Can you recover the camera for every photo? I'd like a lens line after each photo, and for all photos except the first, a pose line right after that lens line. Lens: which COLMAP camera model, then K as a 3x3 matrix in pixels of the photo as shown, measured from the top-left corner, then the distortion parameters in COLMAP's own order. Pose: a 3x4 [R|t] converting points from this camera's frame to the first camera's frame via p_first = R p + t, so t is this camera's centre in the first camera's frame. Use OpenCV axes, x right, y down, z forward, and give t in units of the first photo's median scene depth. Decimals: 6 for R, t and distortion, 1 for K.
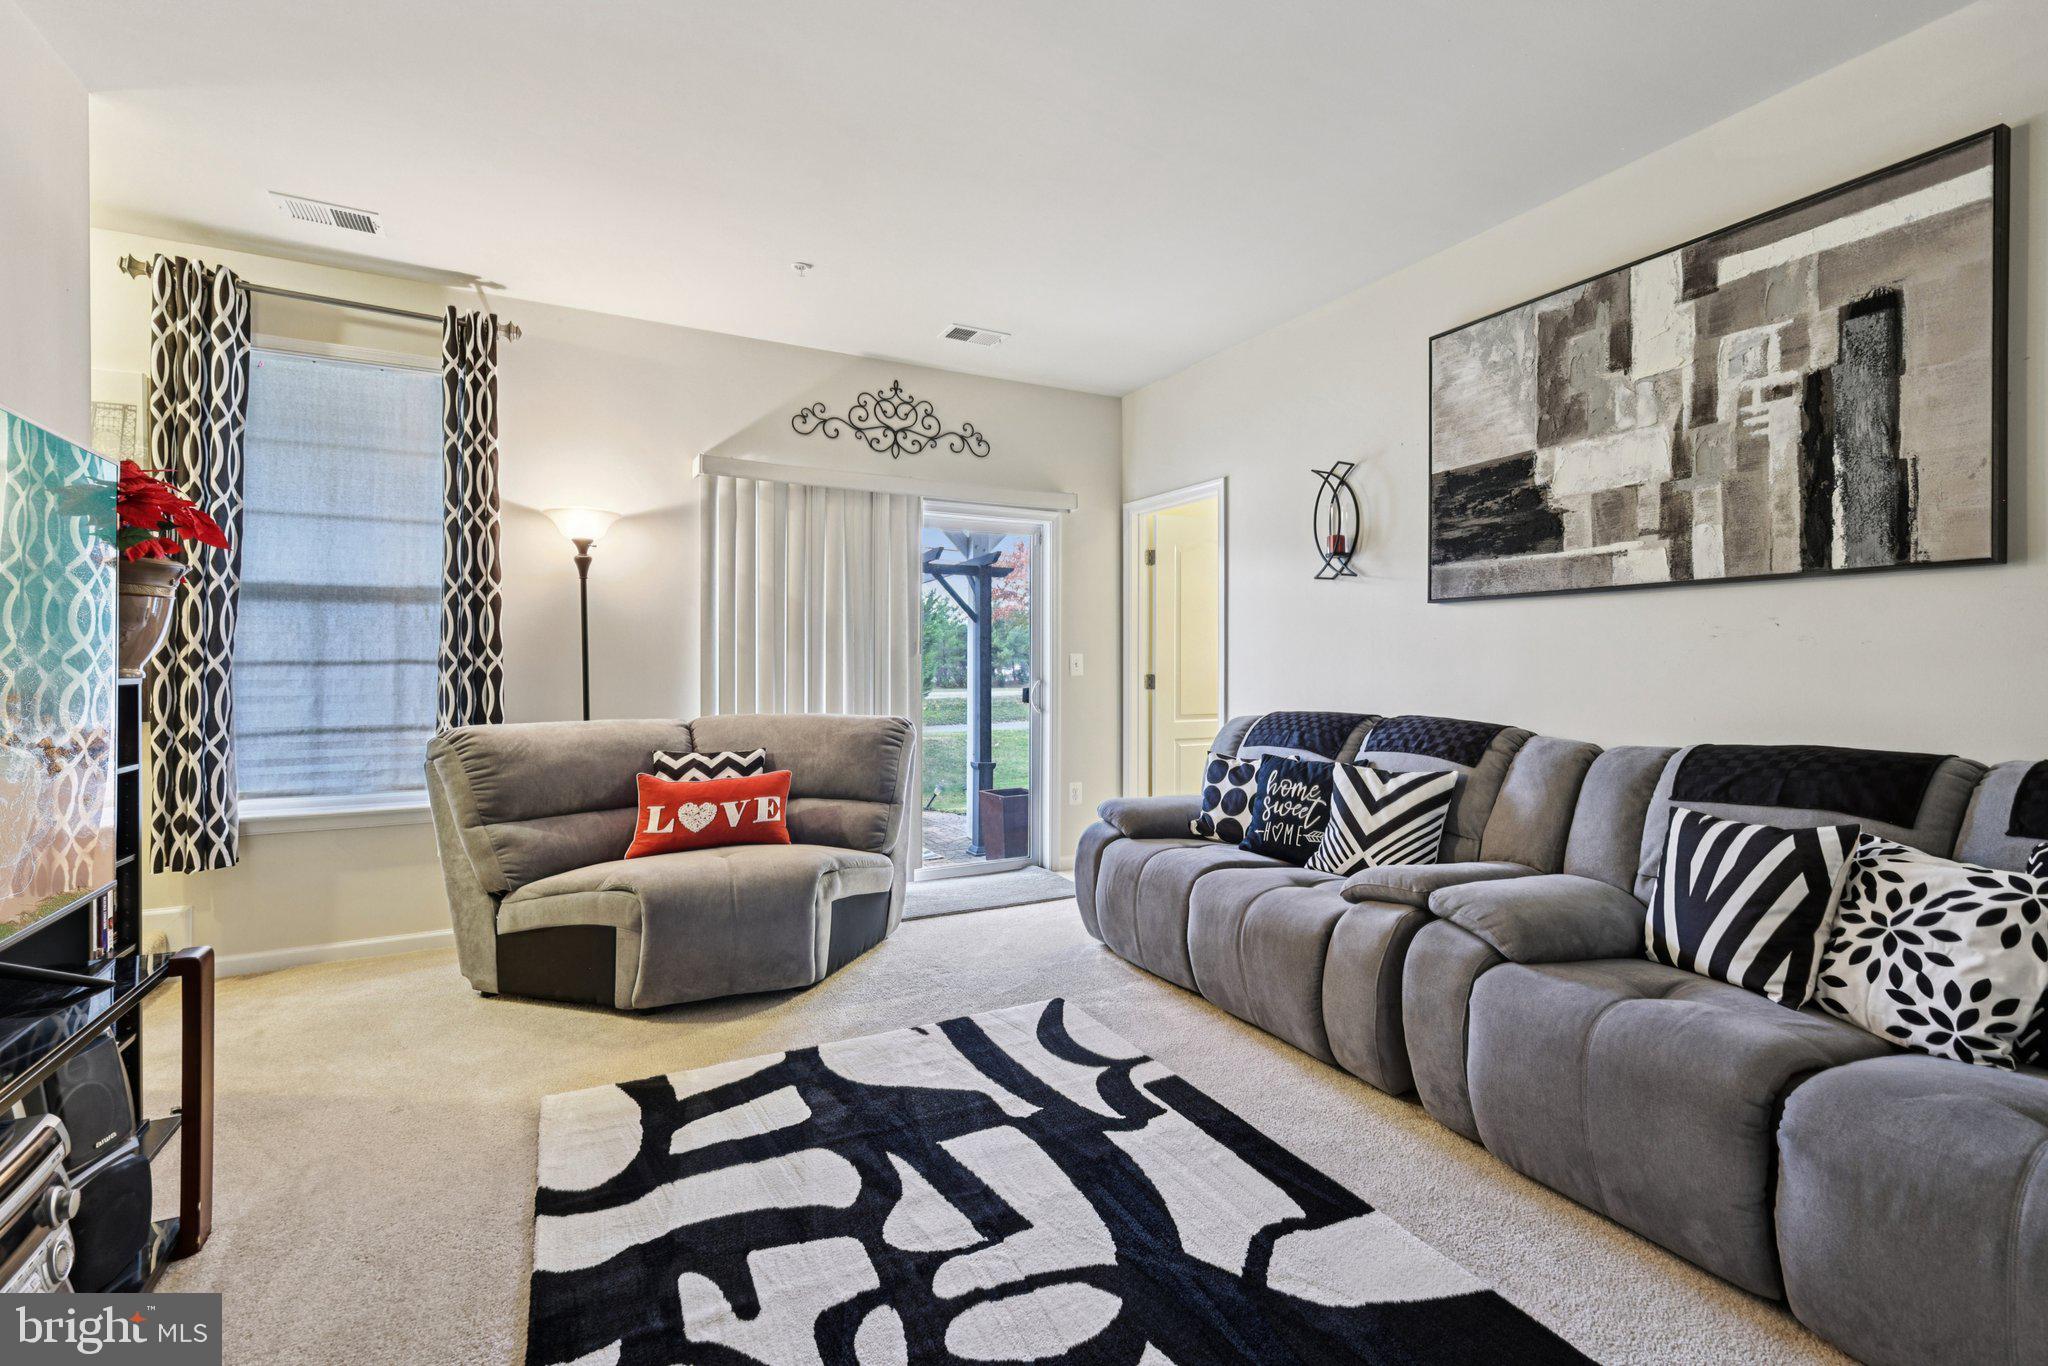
lens RADIAL K [[883.1, 0, 1025.4], [0, 883.1, 663.3], [0, 0, 1]] dist [0.001126, 0.001088]
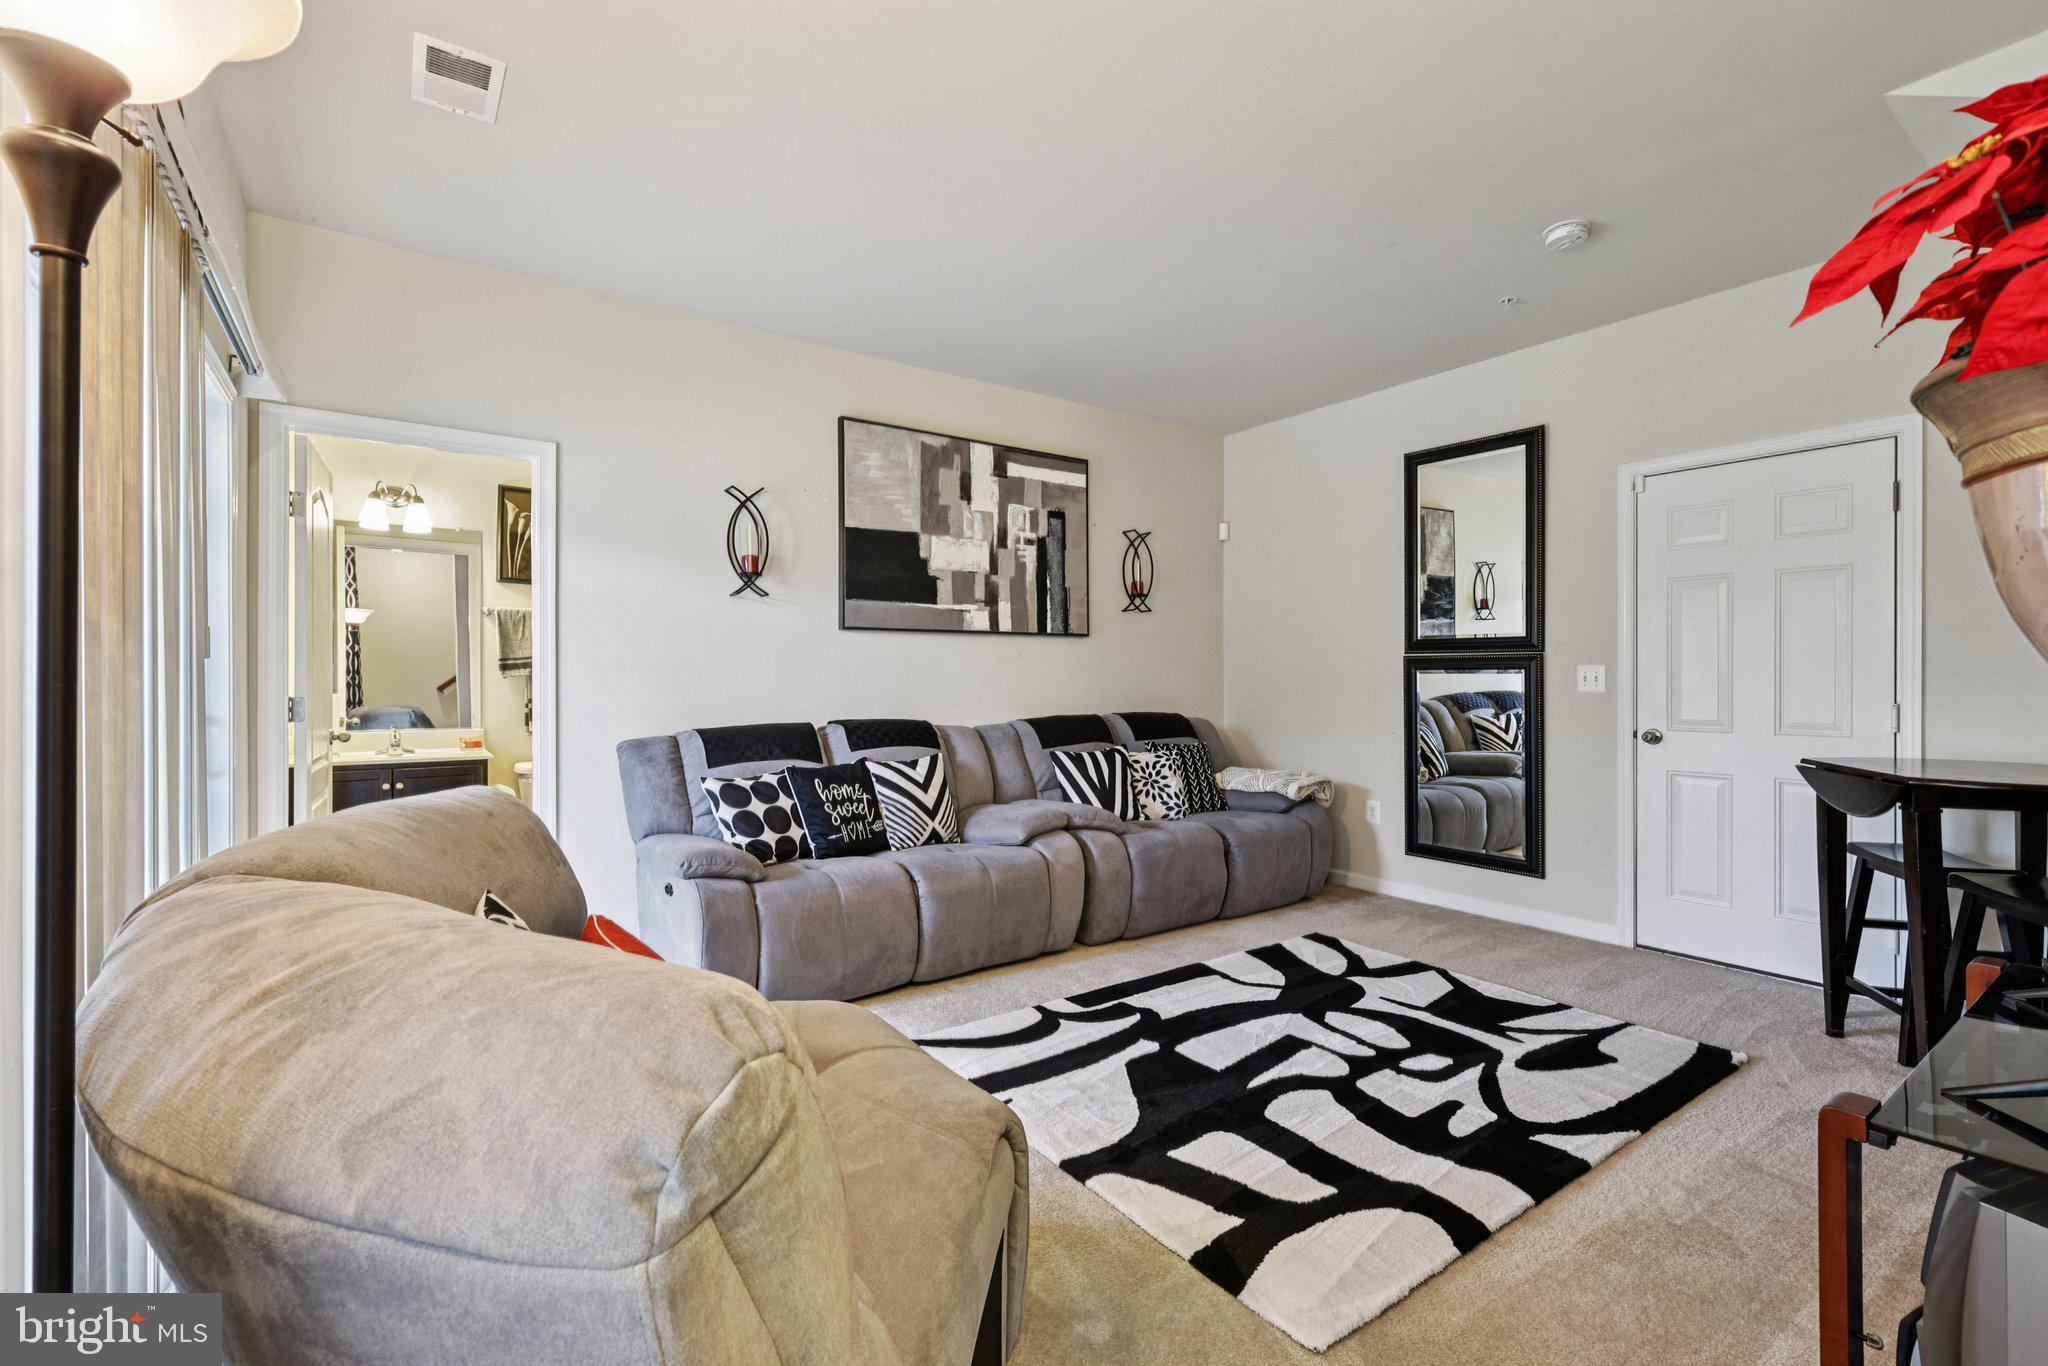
lens RADIAL K [[883.1, 0, 1014.1], [0, 883.1, 686.8], [0, 0, 1]] dist [0.001126, 0.001088]
pose [[-0.124415, -0.016228, 0.992098, -1.108764], [-0.001892, 0.999868, 0.016118, -0.009774], [-0.992229, 0.000128, -0.124429, 1.249963]]
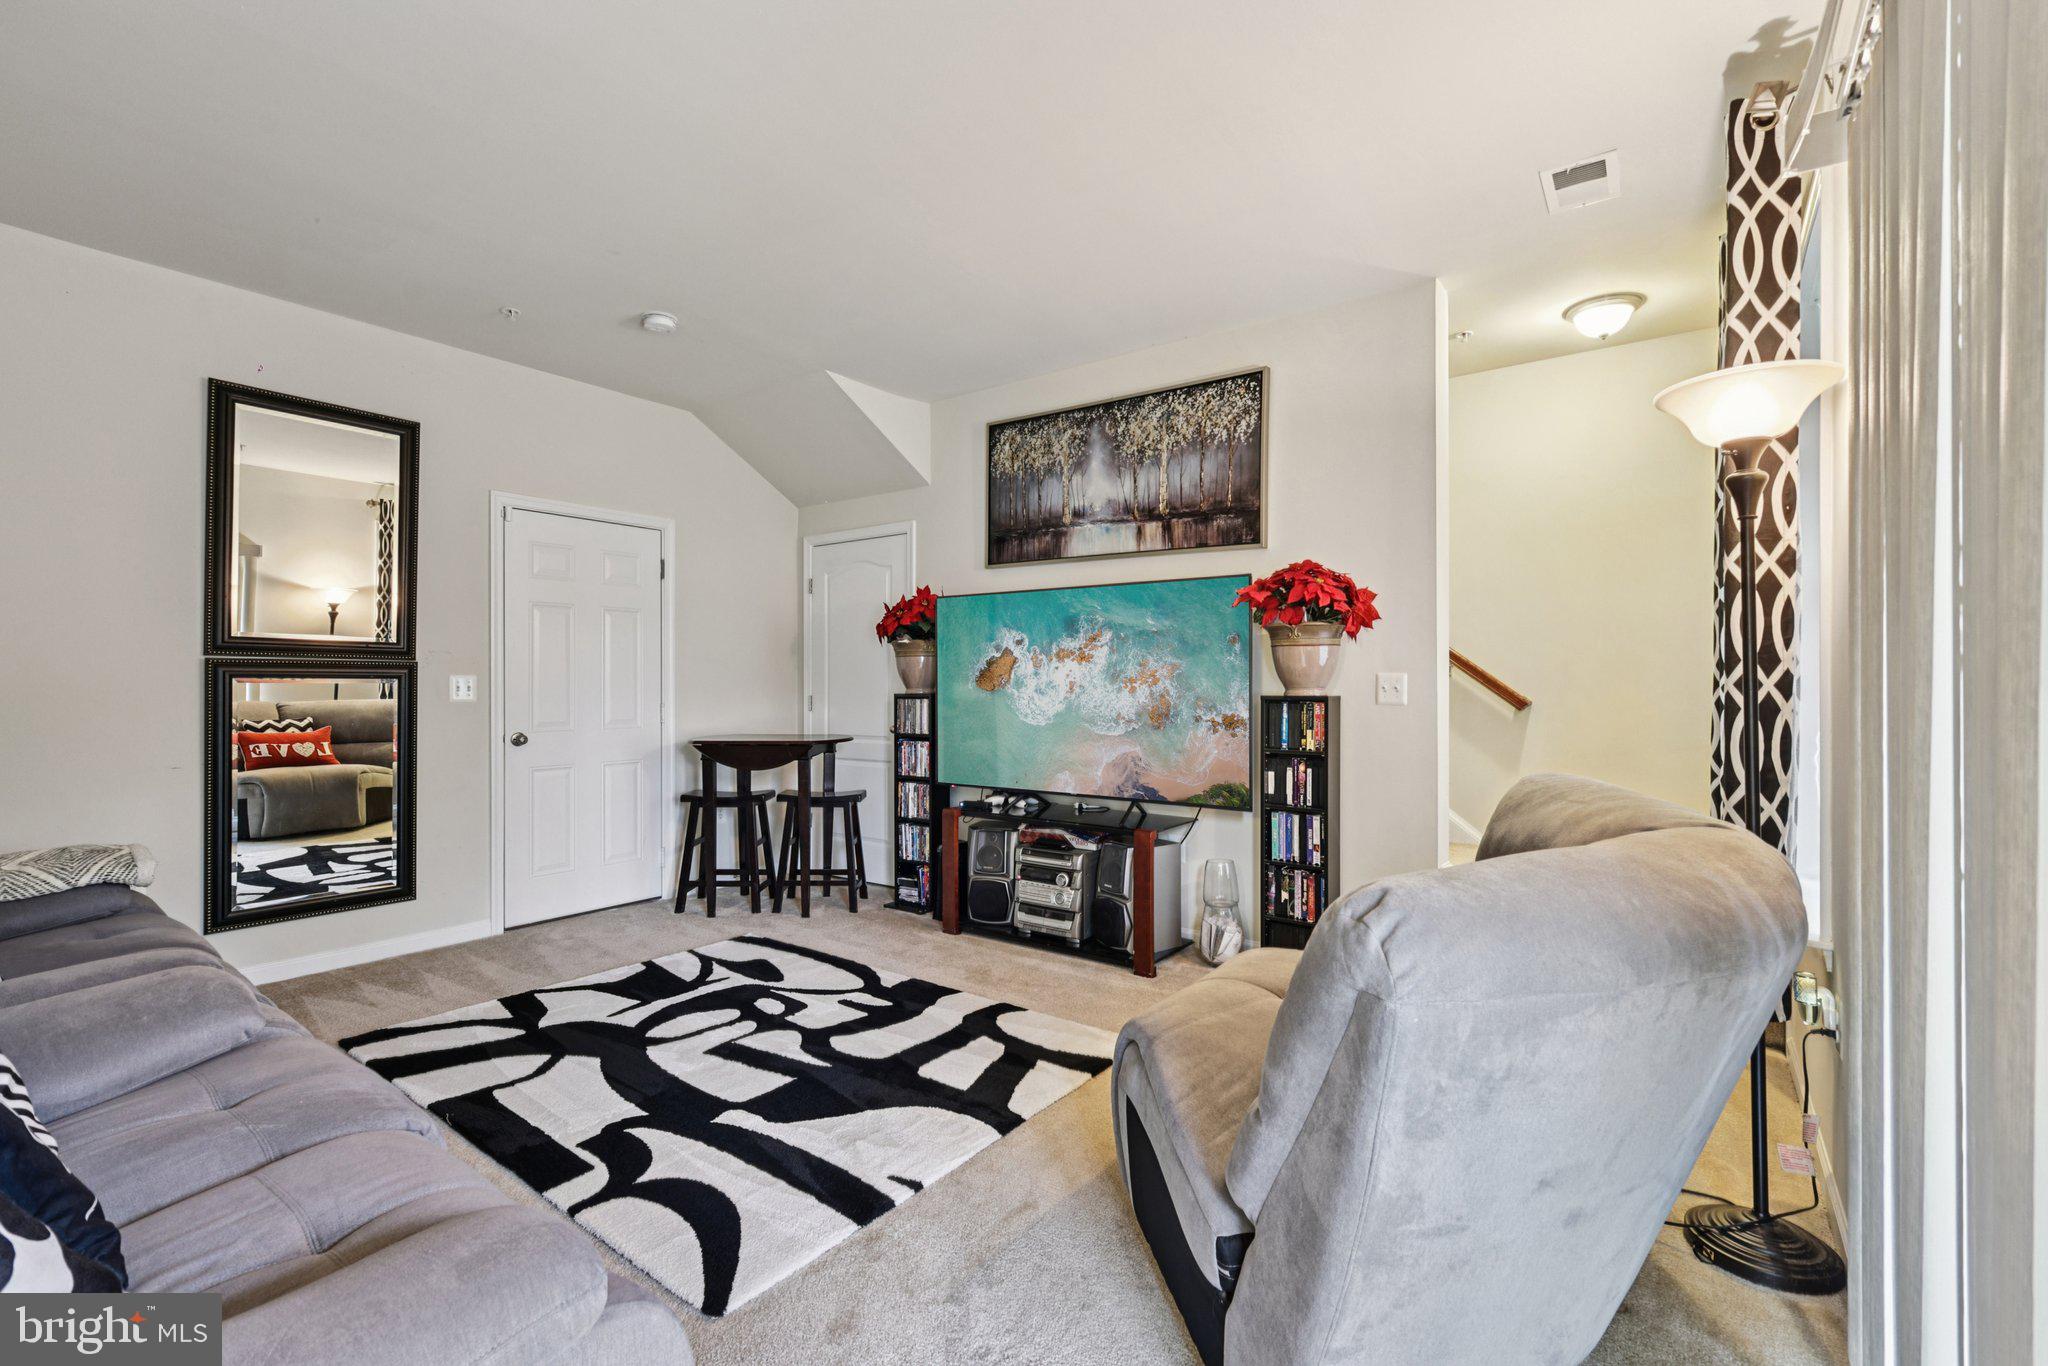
lens RADIAL K [[883.1, 0, 1021.7], [0, 883.1, 689.4], [0, 0, 1]] dist [0.001126, 0.001088]
pose [[-0.903007, -0.001503, -0.429624, 0.126615], [-0.000502, 0.999997, -0.002444, 0.005061], [0.429626, -0.001991, -0.903005, 1.951011]]
